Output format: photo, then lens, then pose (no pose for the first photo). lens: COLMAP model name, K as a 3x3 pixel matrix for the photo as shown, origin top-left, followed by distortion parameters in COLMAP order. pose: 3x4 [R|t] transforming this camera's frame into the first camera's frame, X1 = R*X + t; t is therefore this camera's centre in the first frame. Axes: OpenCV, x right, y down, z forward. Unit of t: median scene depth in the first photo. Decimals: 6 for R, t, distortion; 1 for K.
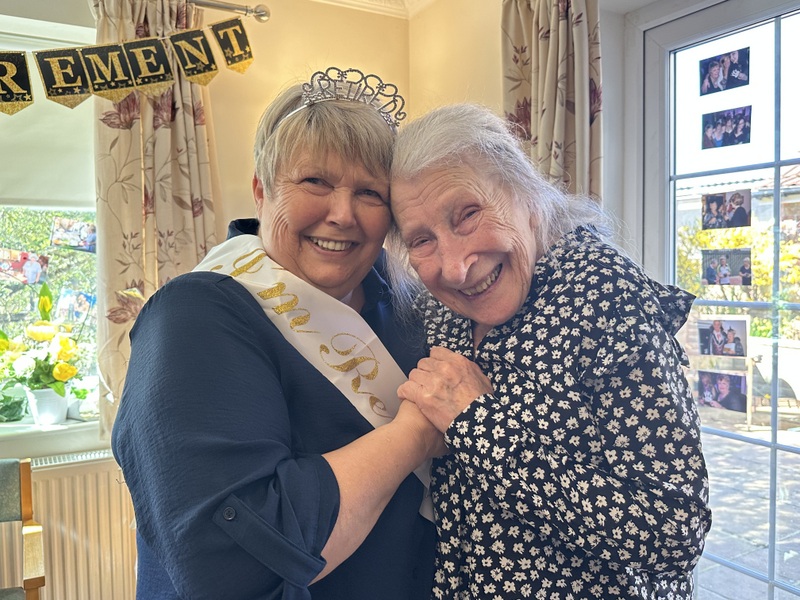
lens RADIAL K [[690.7, 0, 400.0], [0, 690.7, 300.0], [0, 0, 1]] dist [0.001033, -0.000287]
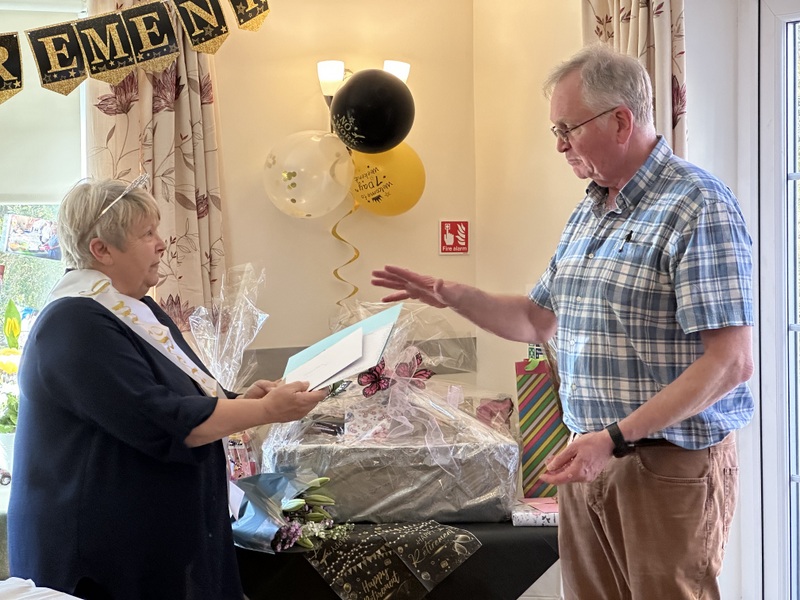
lens RADIAL K [[1795.8, 0, 400.0], [0, 1795.8, 300.0], [0, 0, 1]] dist [0.052387, 0.384845]
pose [[0.999173, 0.002672, -0.040574, 0.018543], [-0.002638, 0.999996, 0.000889, -0.030509], [0.040576, -0.000781, 0.999176, -1.127216]]
